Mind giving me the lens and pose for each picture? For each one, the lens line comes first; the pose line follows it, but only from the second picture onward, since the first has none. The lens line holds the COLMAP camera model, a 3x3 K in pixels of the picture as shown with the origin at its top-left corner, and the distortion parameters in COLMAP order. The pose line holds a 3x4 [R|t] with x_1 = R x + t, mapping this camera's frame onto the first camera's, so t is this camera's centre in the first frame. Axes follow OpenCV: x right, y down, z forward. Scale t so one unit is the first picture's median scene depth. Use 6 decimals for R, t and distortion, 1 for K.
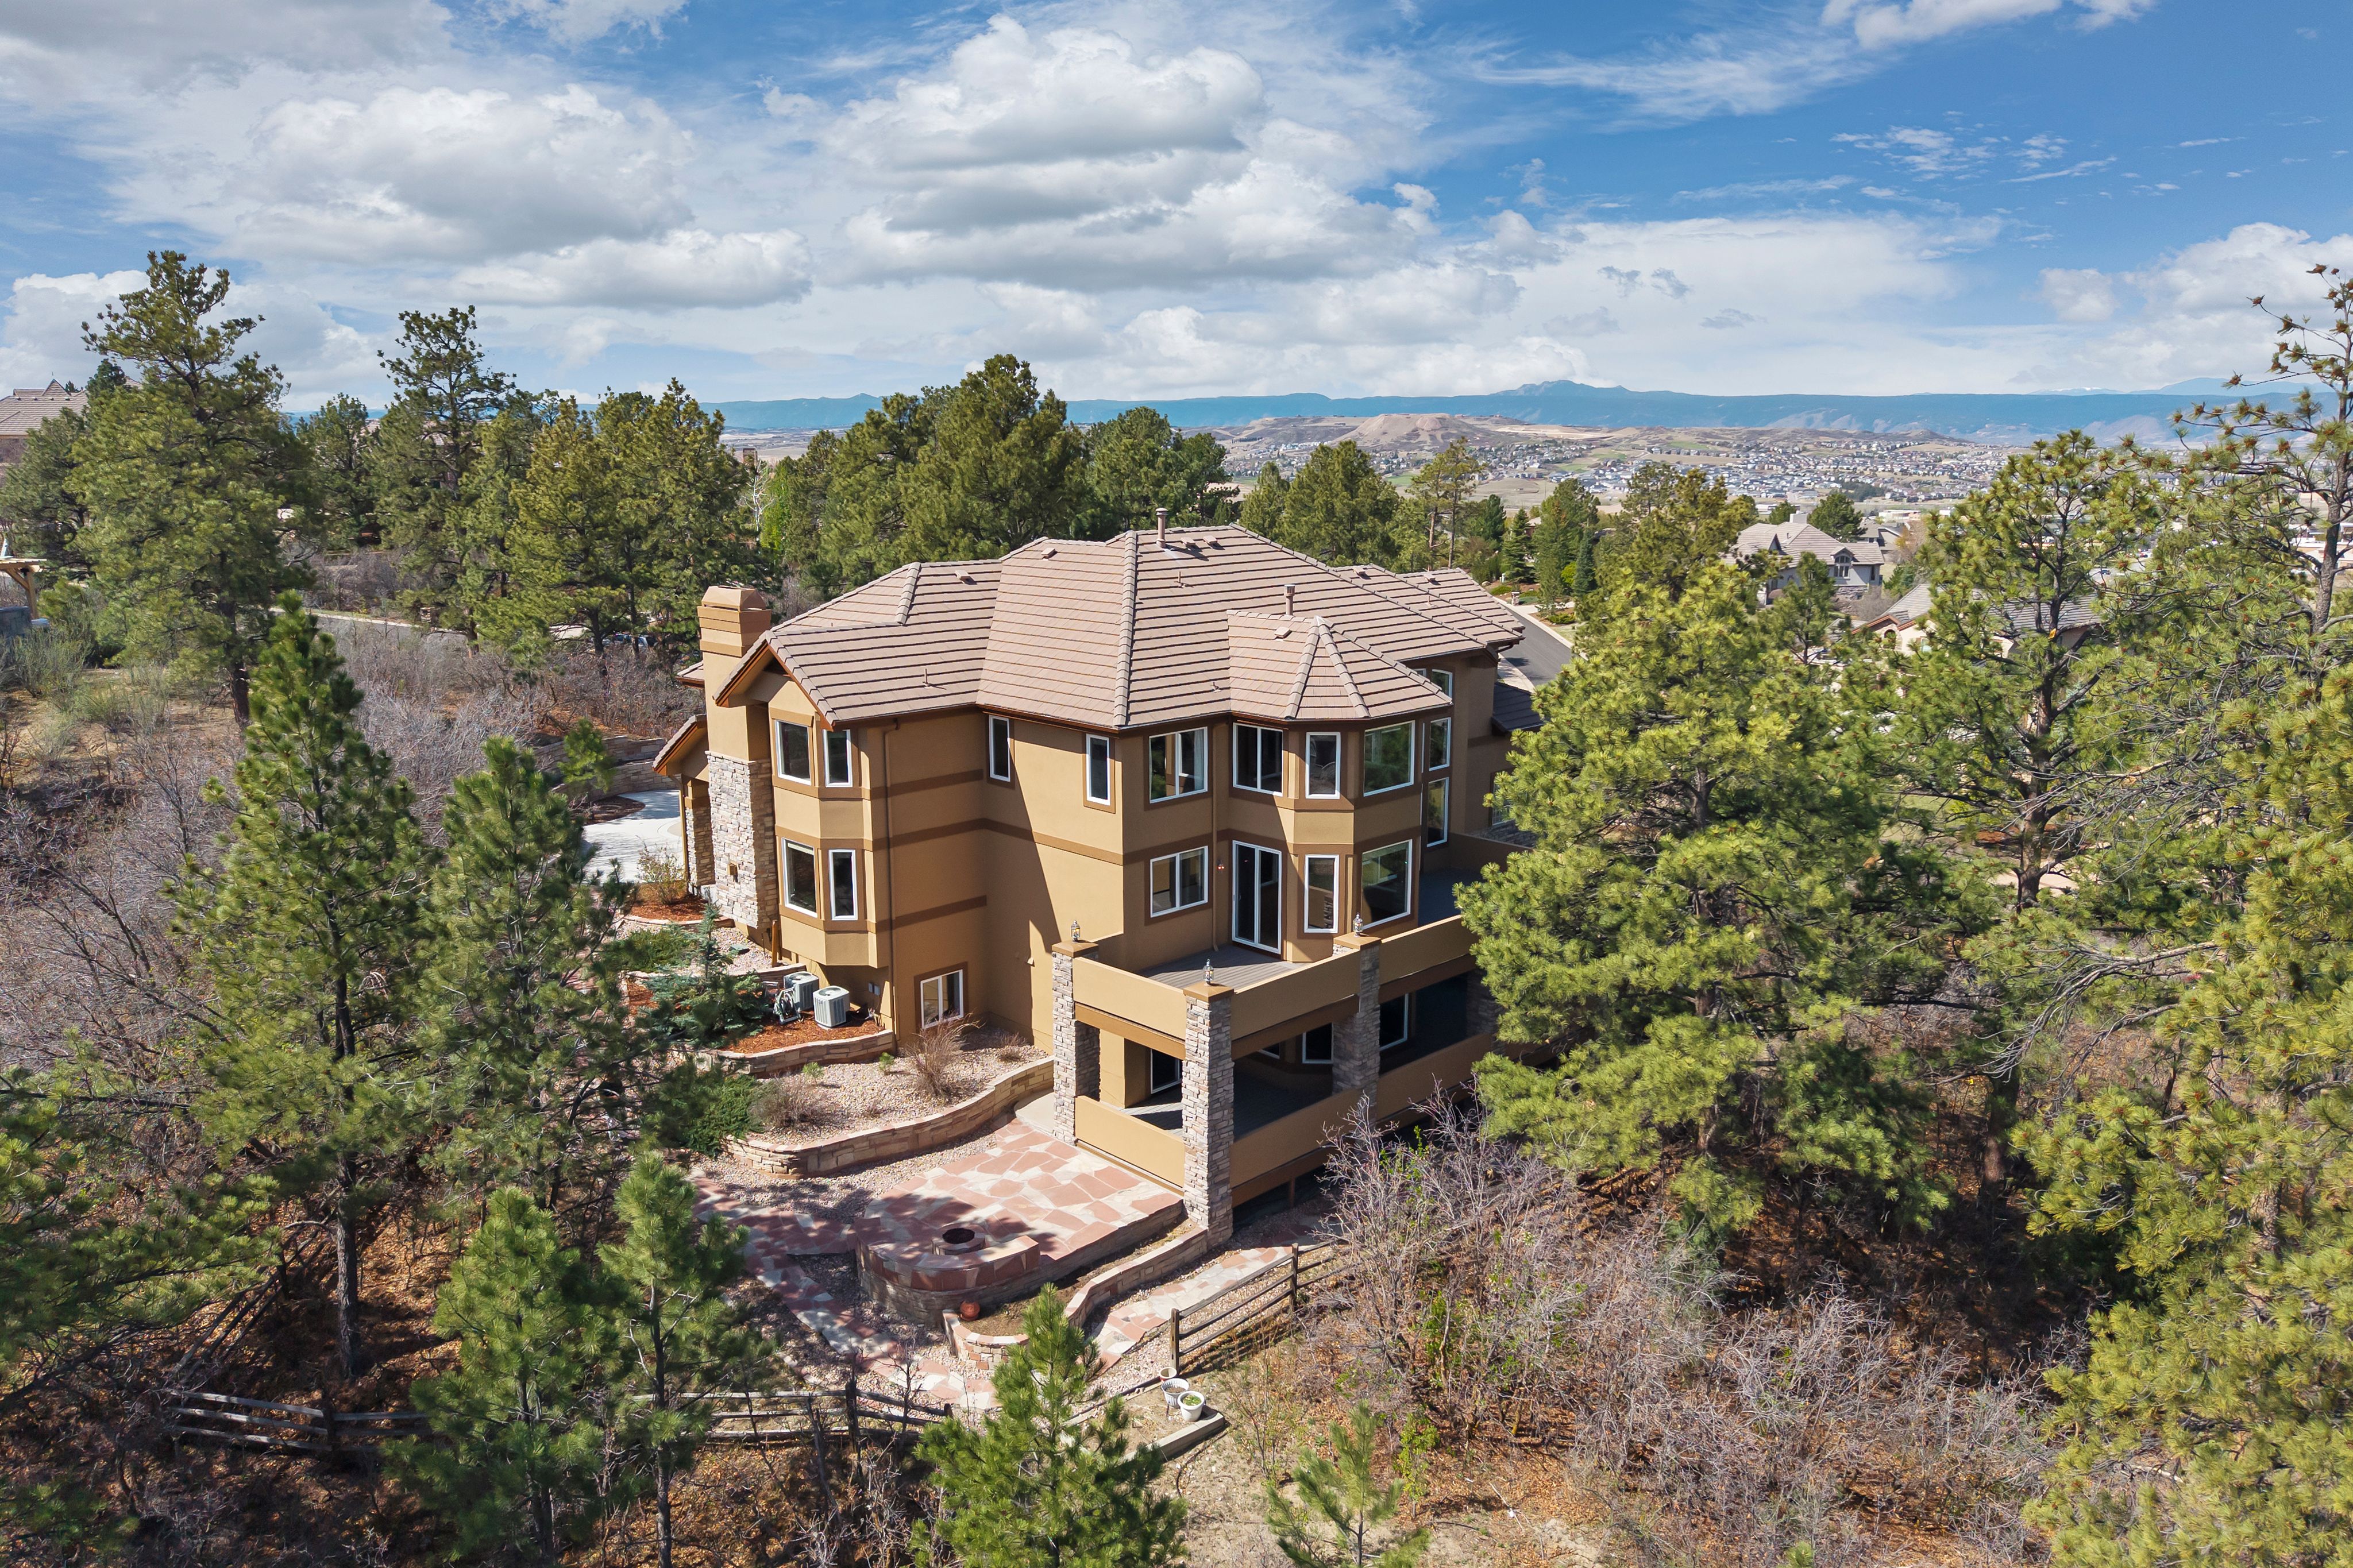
lens RADIAL K [[1612.9, 0, 1180.8], [0, 1612.9, 730.6], [0, 0, 1]] dist [0.007689, -0.000902]
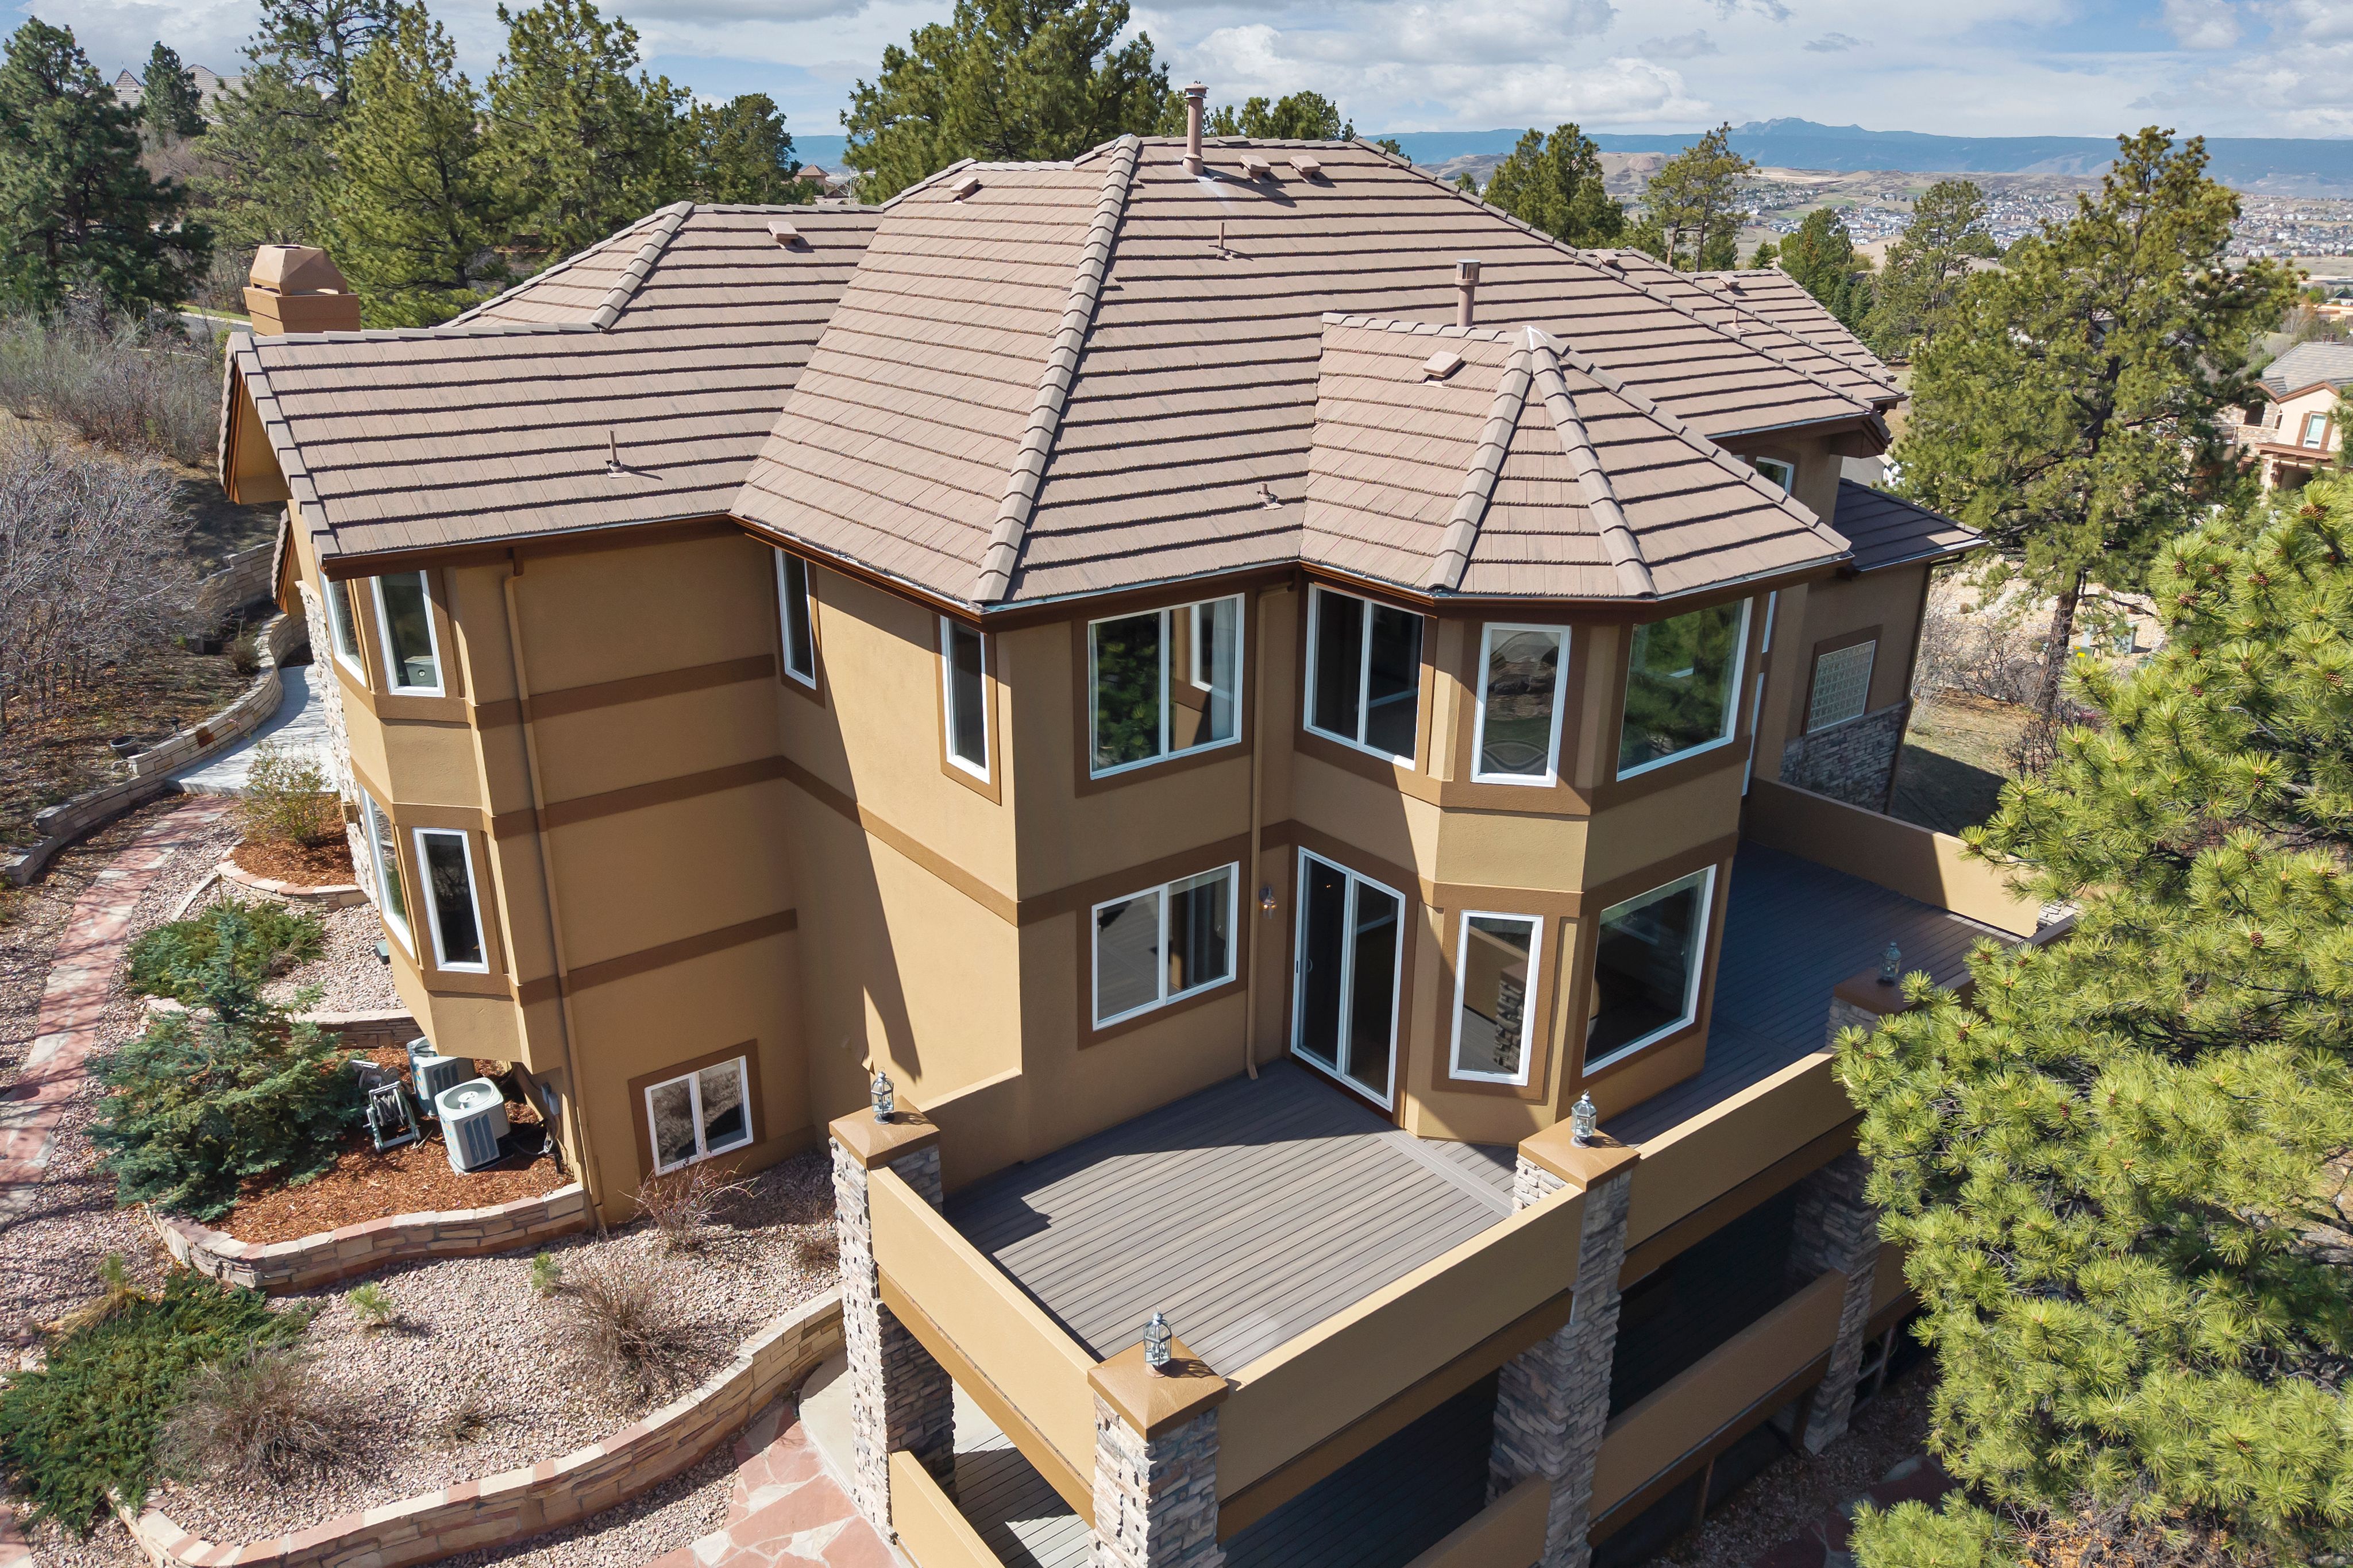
lens RADIAL K [[1581.5, 0, 1176.5], [0, 1581.5, 784.0], [0, 0, 1]] dist [-0.002834, -0.004129]
pose [[0.993169, 0.050997, -0.104954, 0.045315], [-0.030619, 0.981822, 0.187318, -0.030319], [0.112599, -0.182825, 0.976676, 0.600998]]
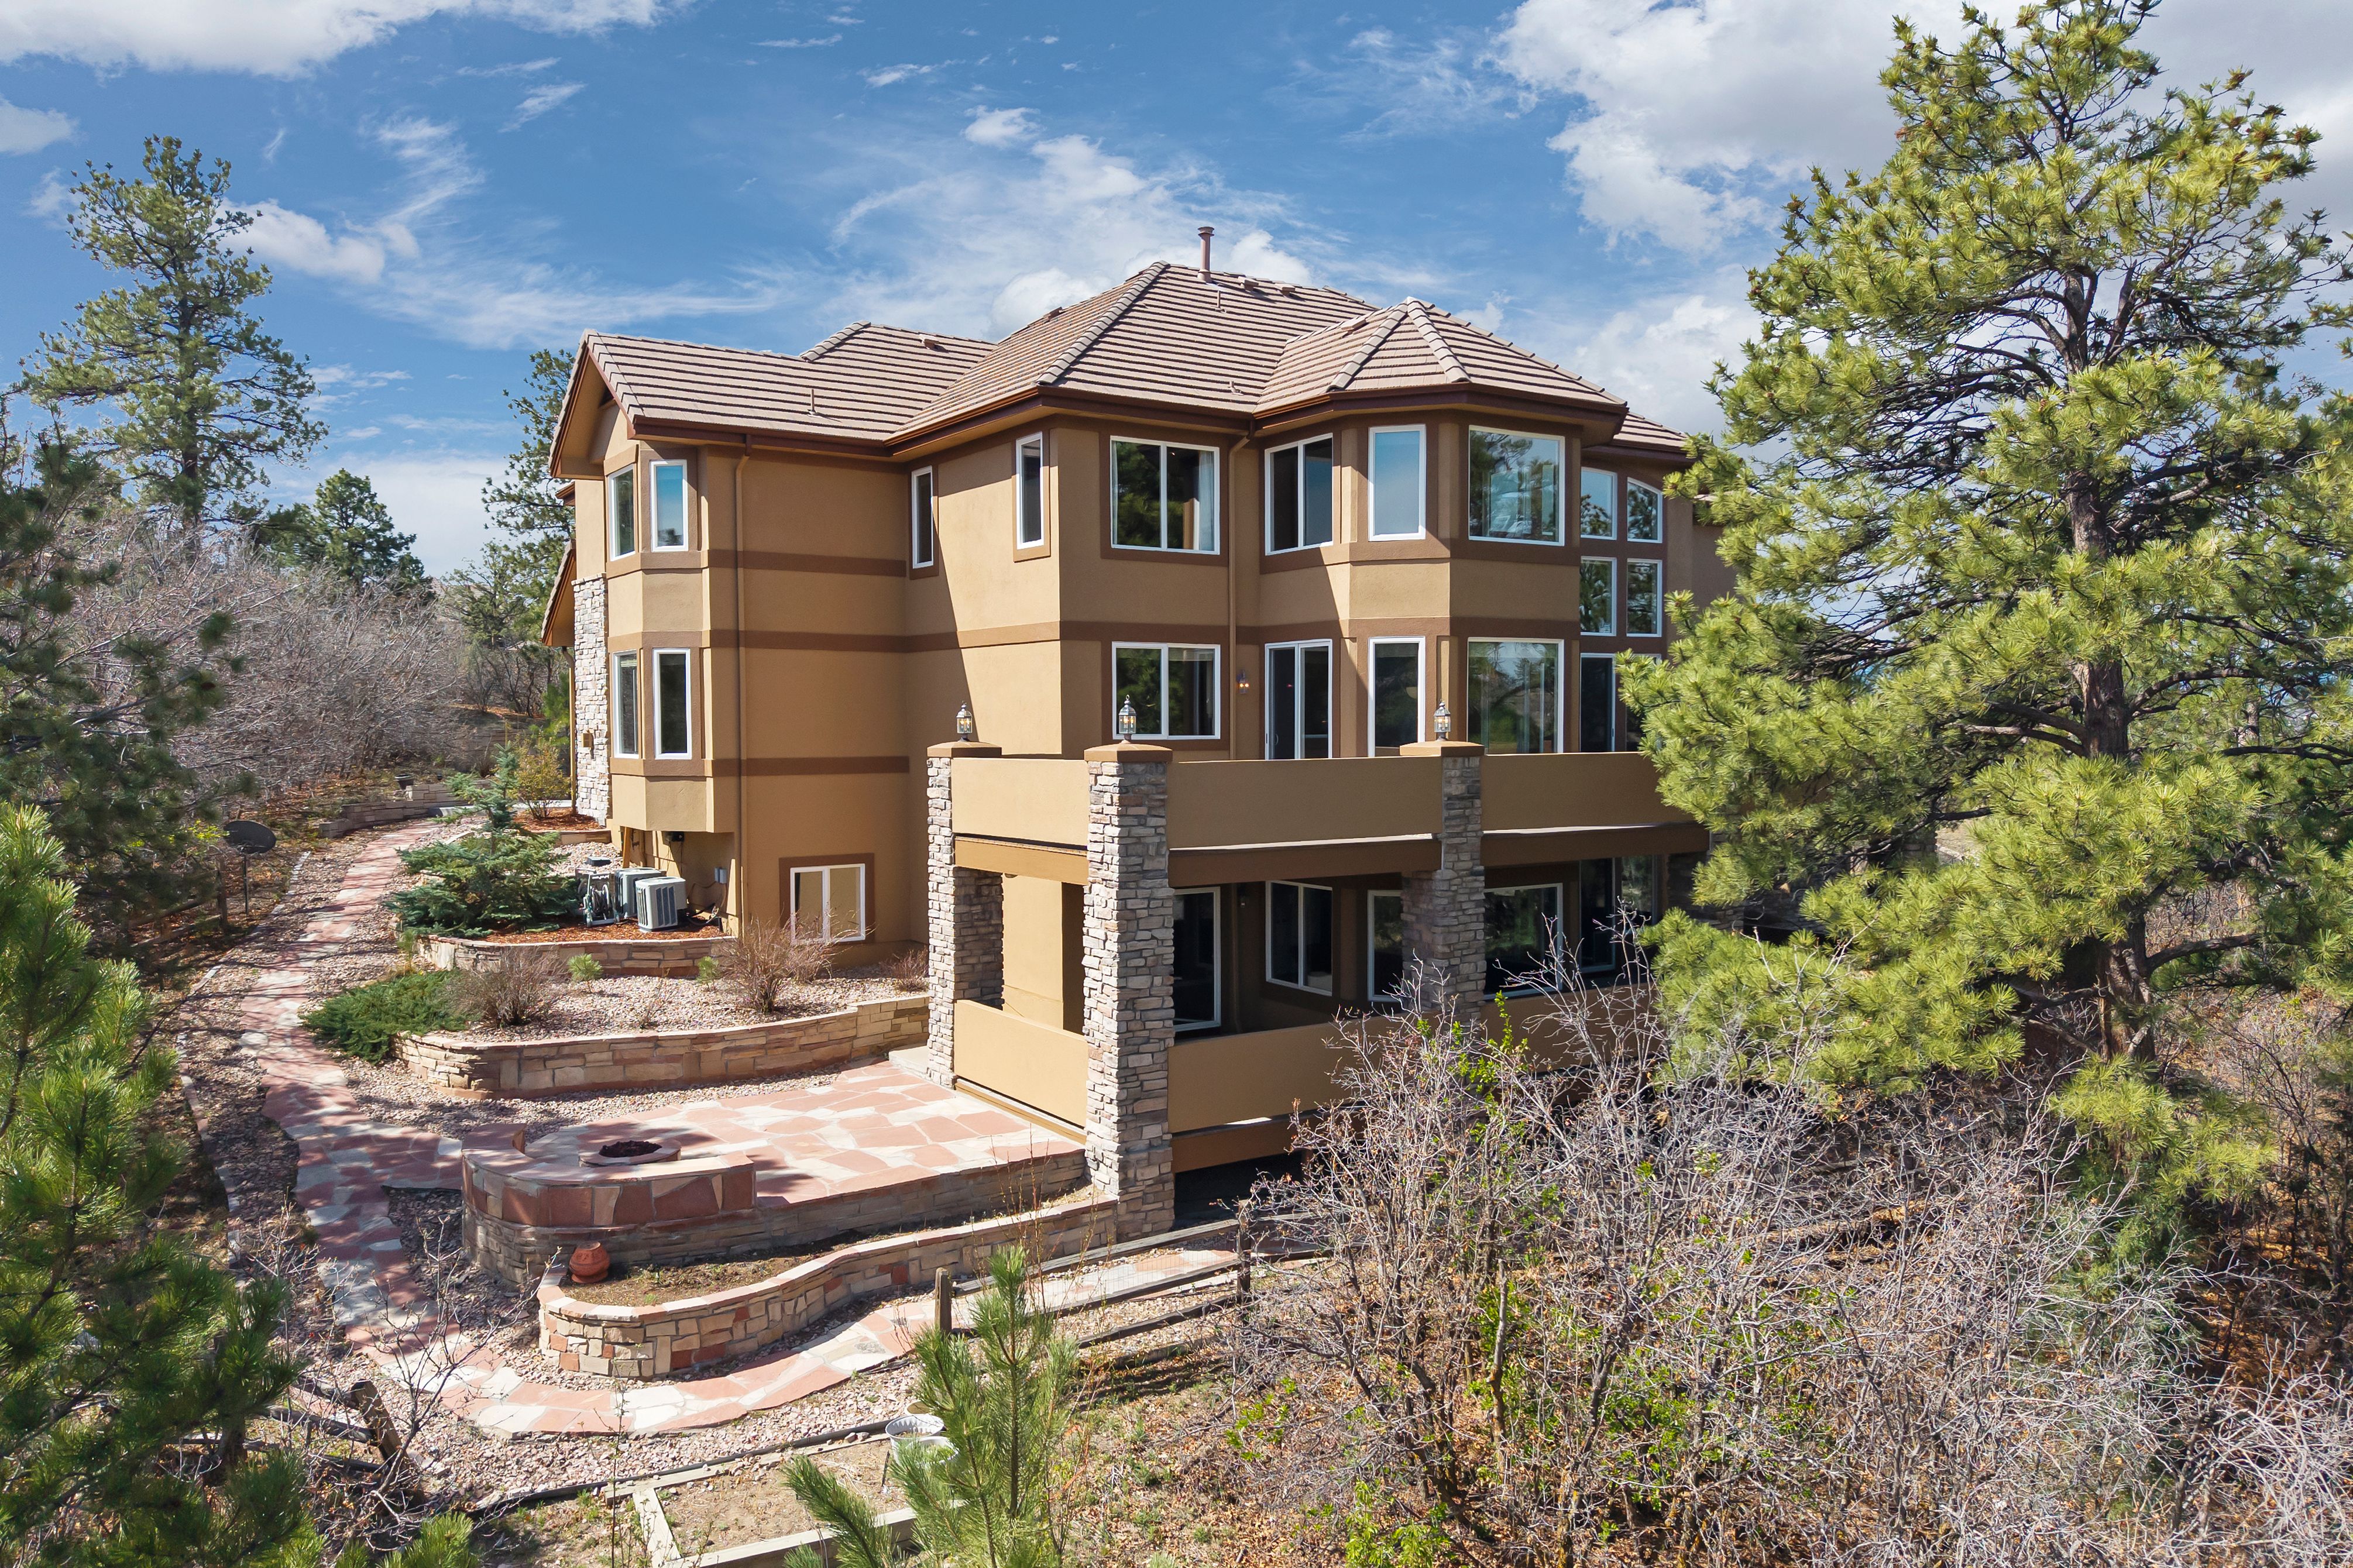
lens RADIAL K [[1609.4, 0, 1171.6], [0, 1609.4, 826.5], [0, 0, 1]] dist [0.008374, 0.000521]
pose [[0.981252, 0.006666, -0.192614, 0.122082], [-0.028677, 0.993326, -0.111715, 0.217854], [0.190584, 0.115144, 0.974895, 0.412594]]
